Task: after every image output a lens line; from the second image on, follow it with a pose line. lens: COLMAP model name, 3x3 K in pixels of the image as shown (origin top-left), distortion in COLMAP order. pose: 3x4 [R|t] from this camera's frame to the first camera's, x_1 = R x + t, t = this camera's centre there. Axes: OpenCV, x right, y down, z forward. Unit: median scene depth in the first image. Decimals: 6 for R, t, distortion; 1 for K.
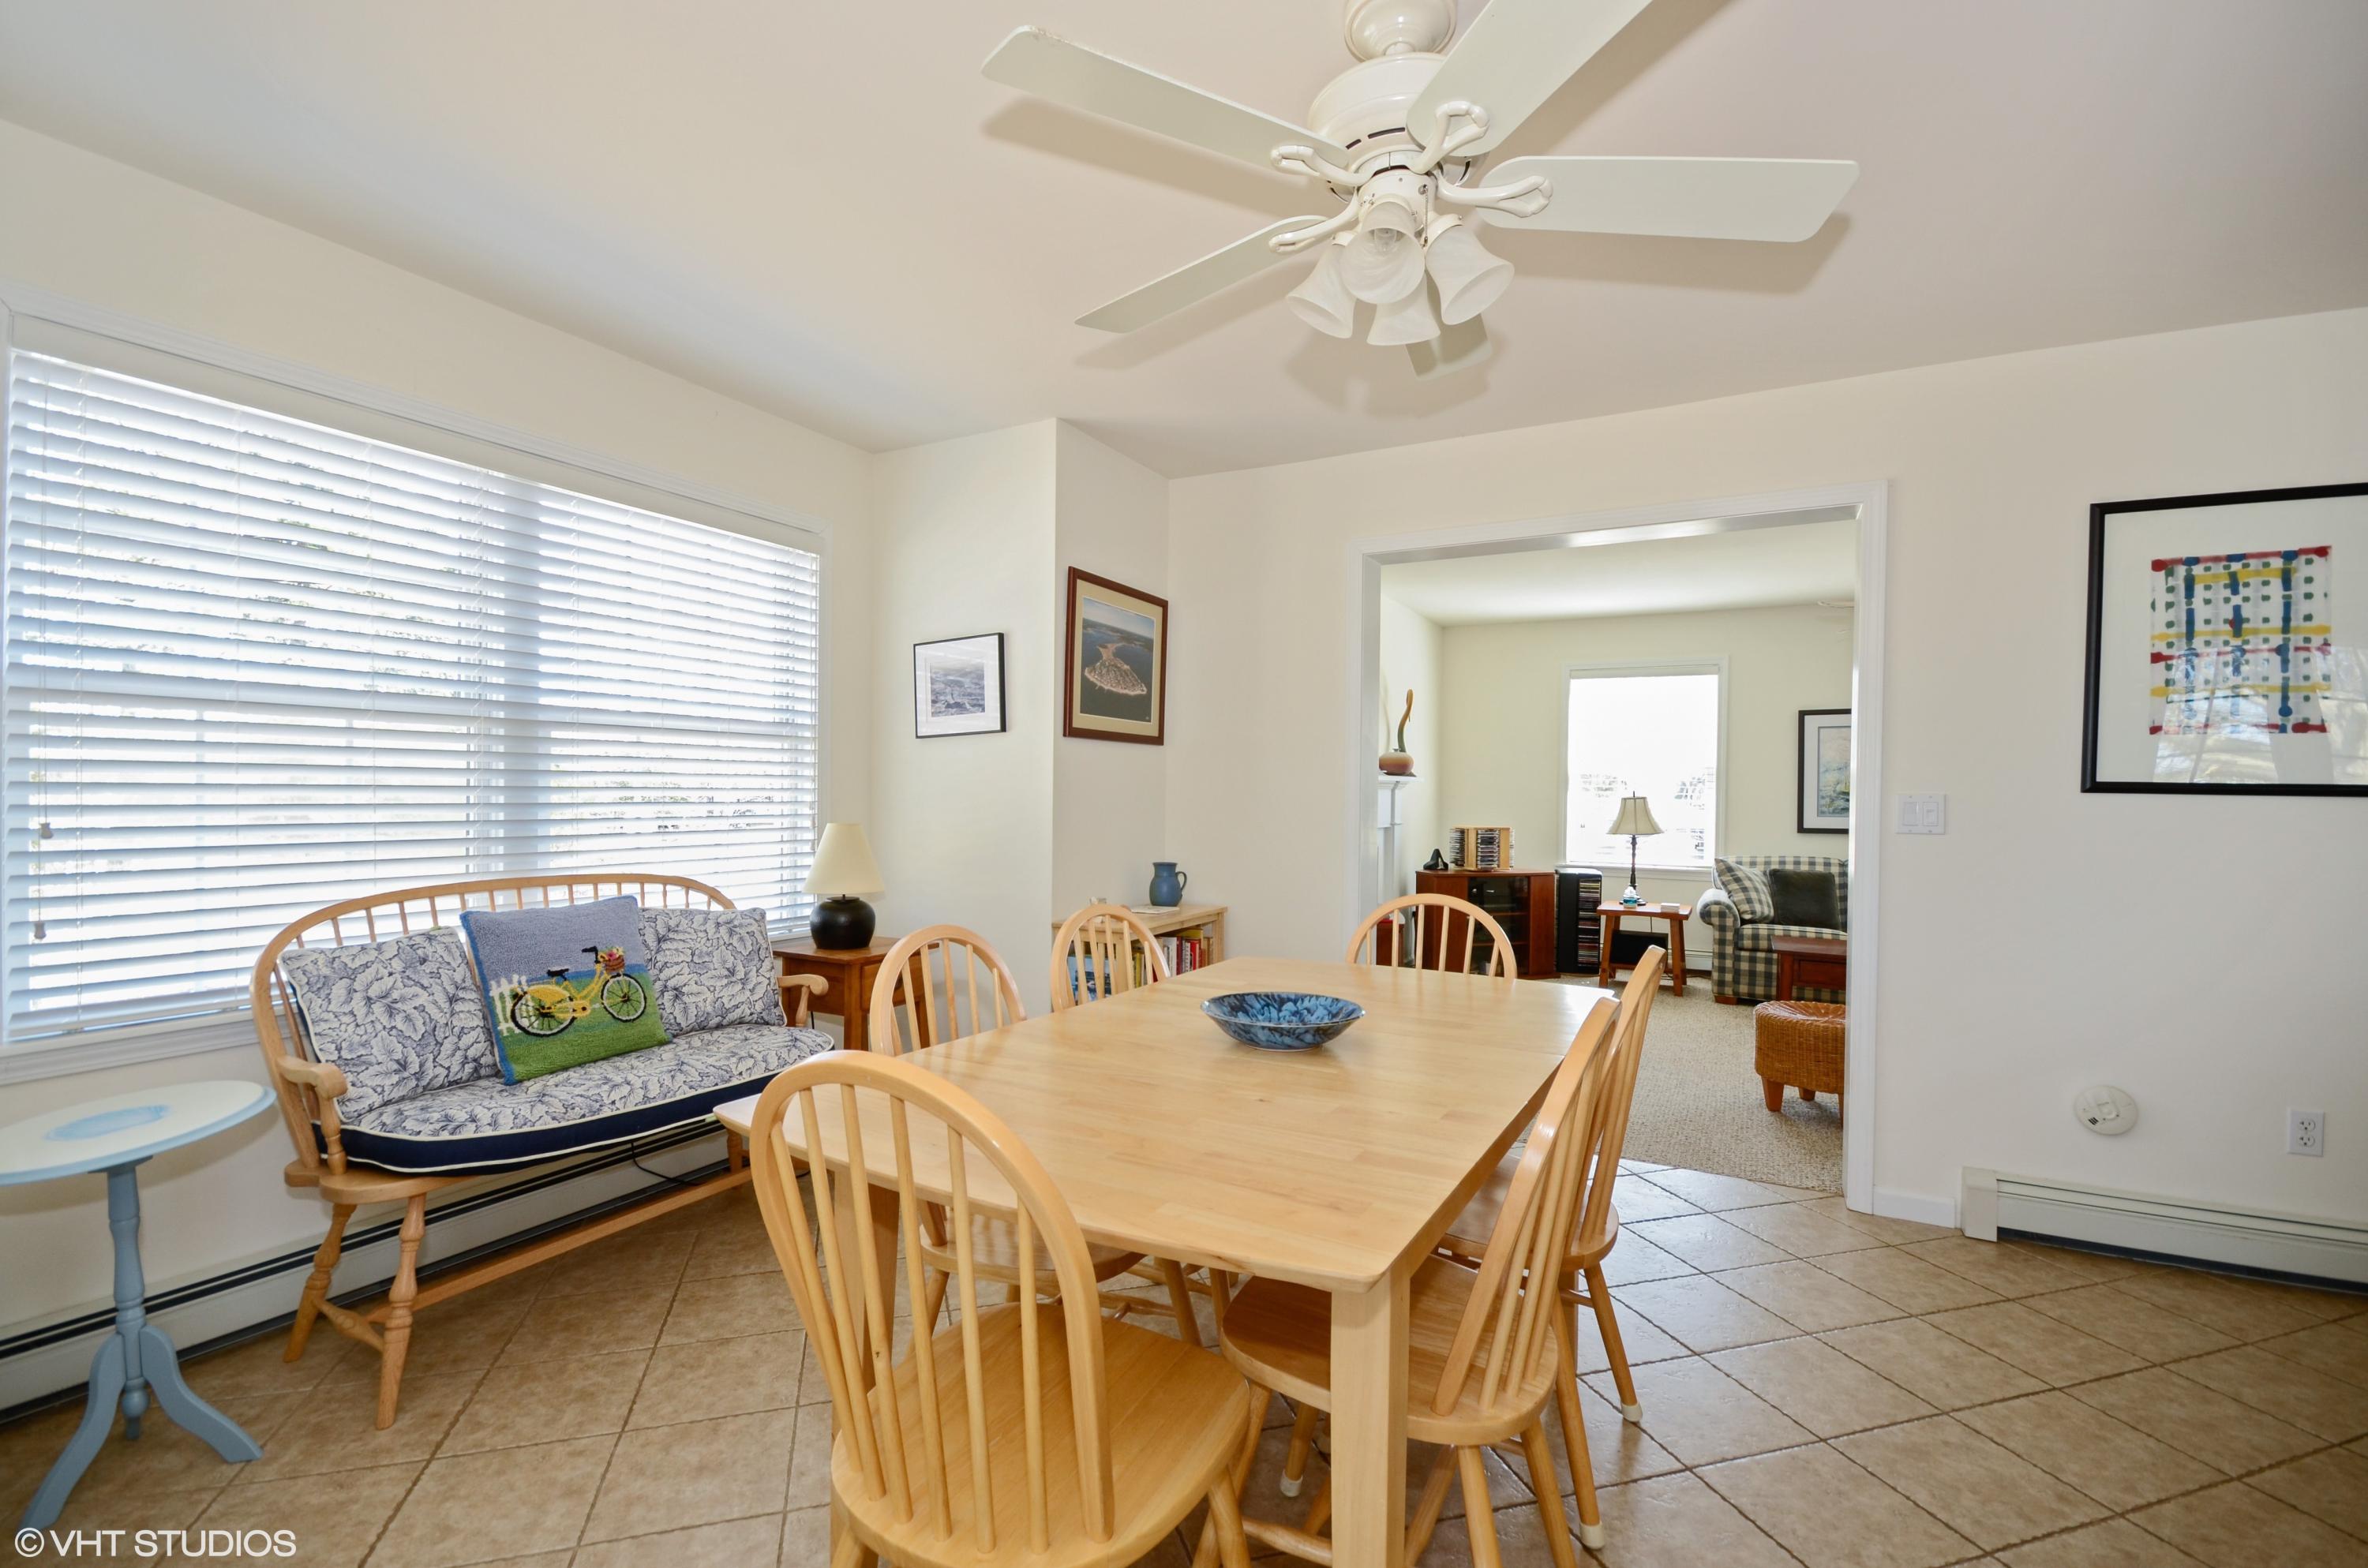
lens RADIAL K [[1064.3, 0, 1192.7], [0, 1064.3, 822.7], [0, 0, 1]] dist [-0.005192, -0.000047]
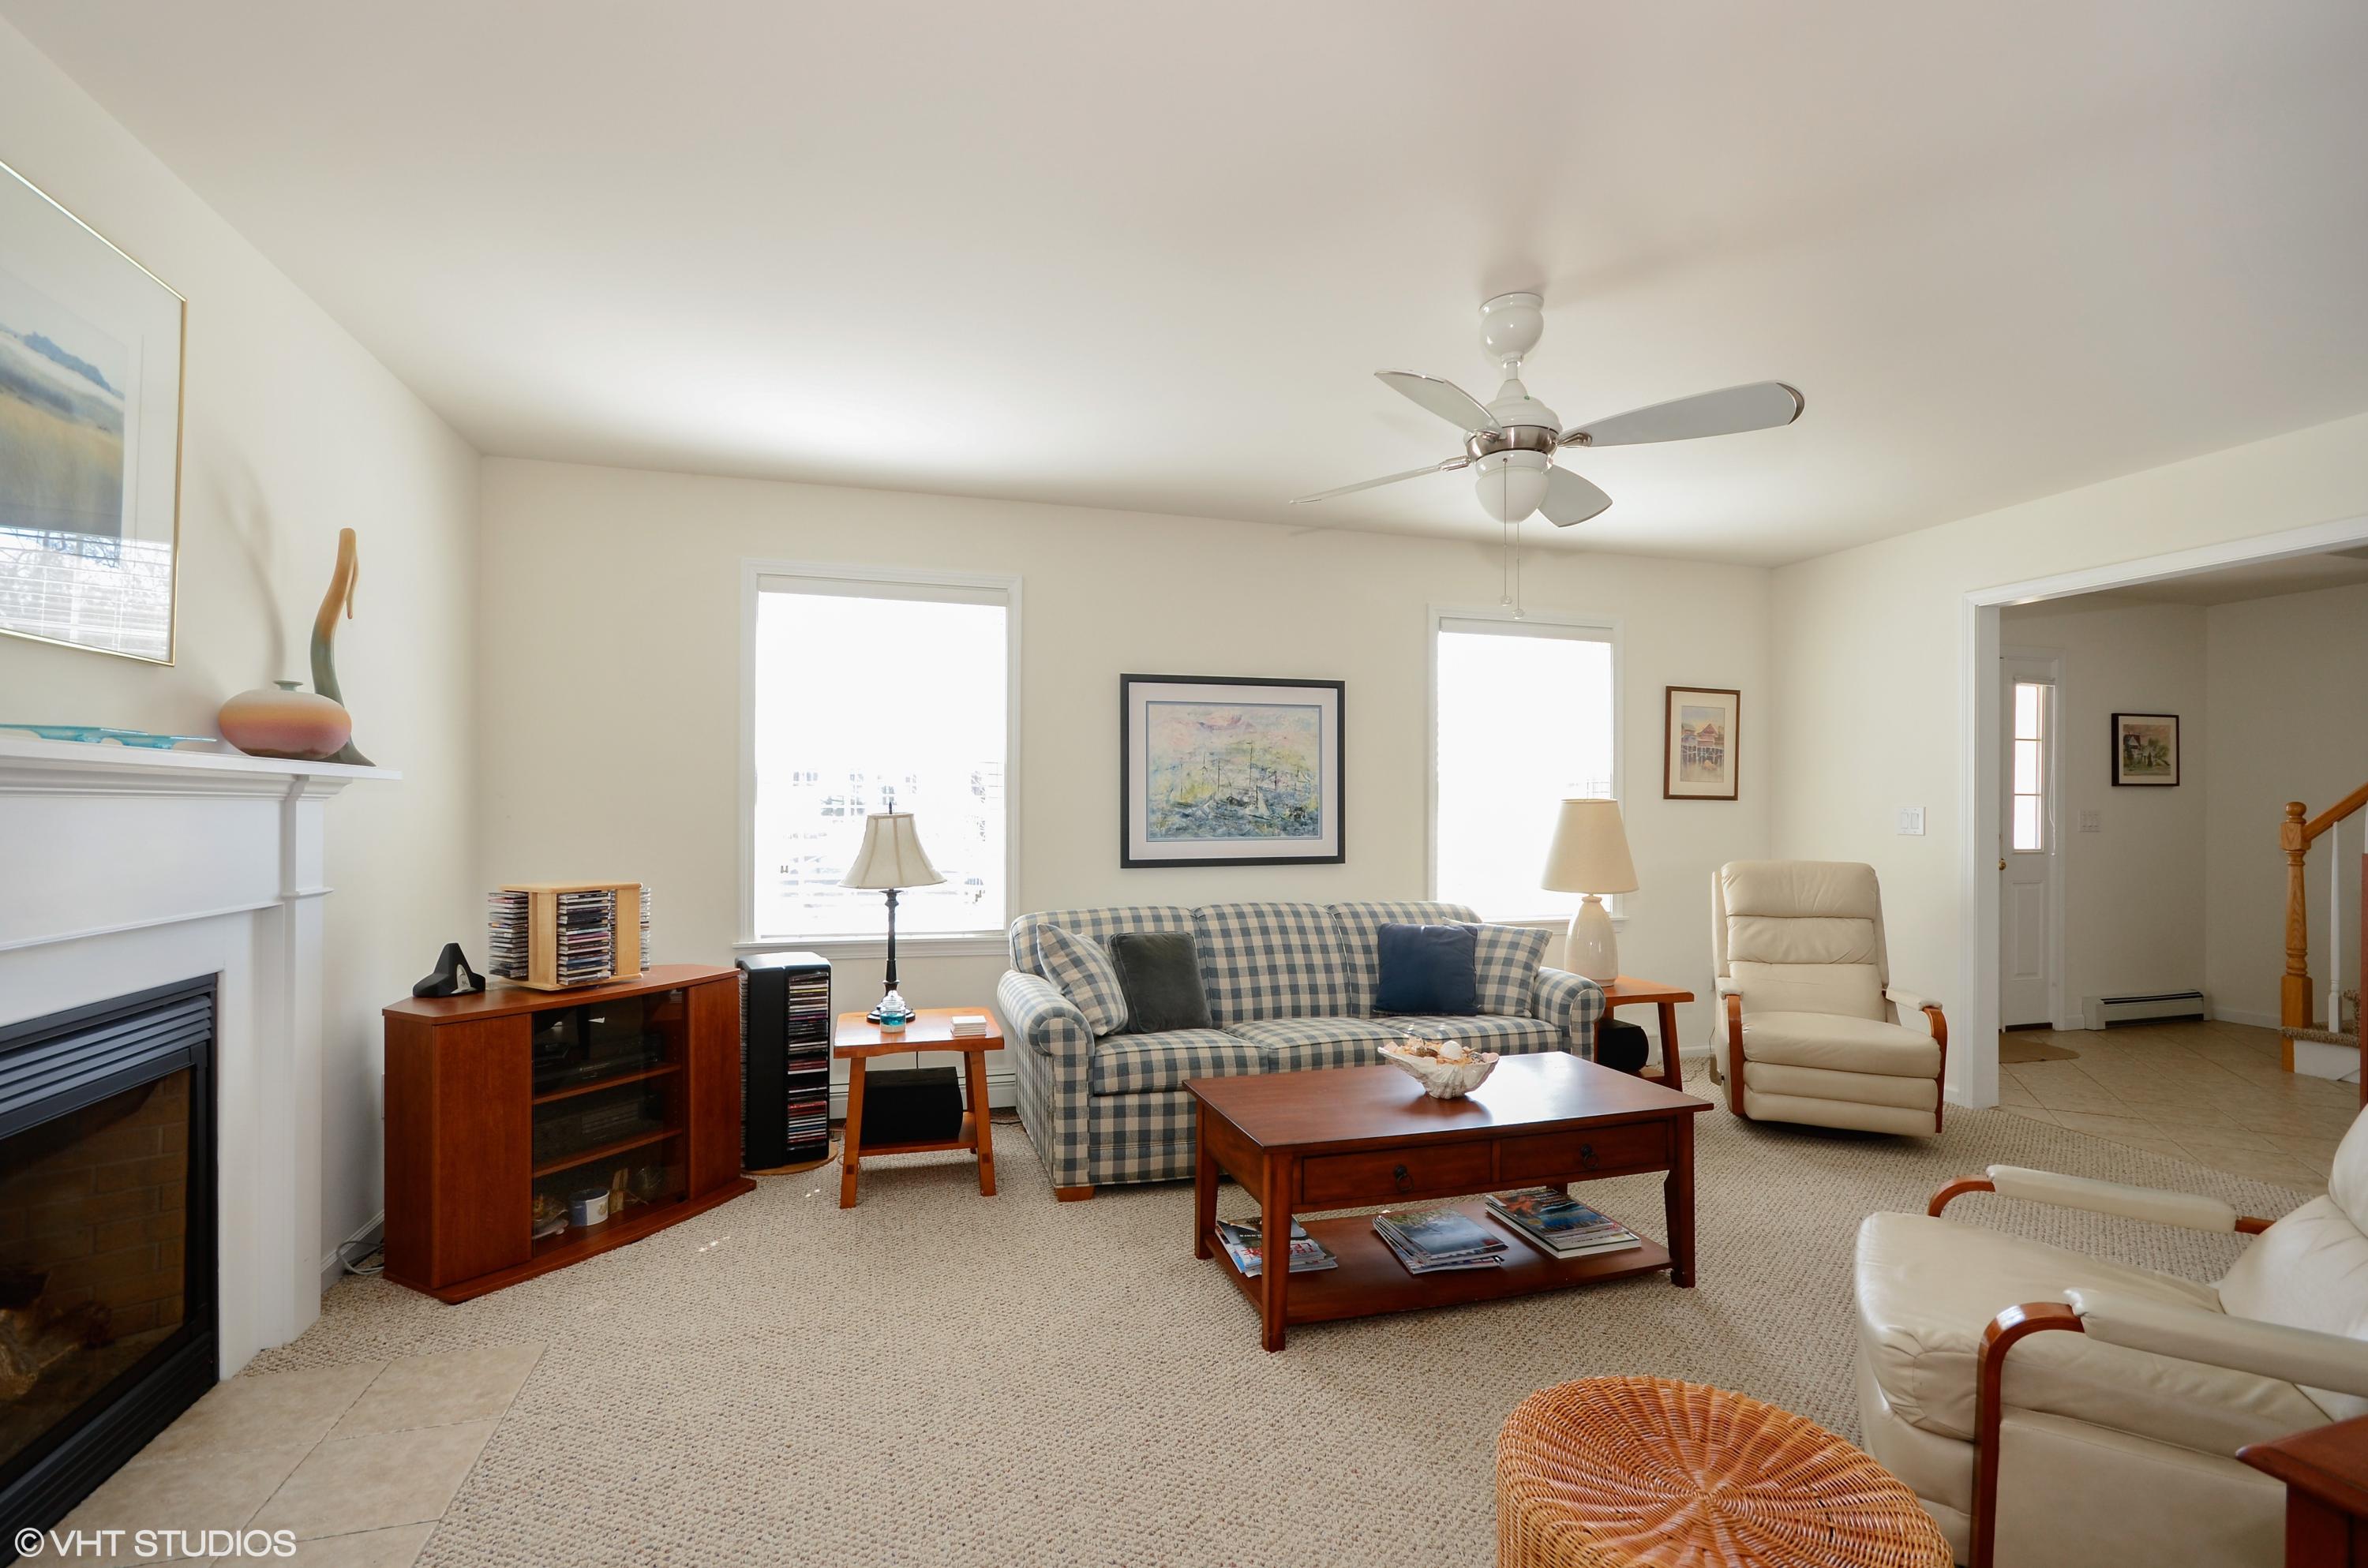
lens RADIAL K [[1114.8, 0, 1178.6], [0, 1114.8, 815.4], [0, 0, 1]] dist [-0.002339, 0.000041]
pose [[0.732923, -0.011069, 0.680221, 0.146174], [0.022794, 0.999706, -0.008292, -0.015845], [-0.679929, 0.021582, 0.732960, 0.502235]]
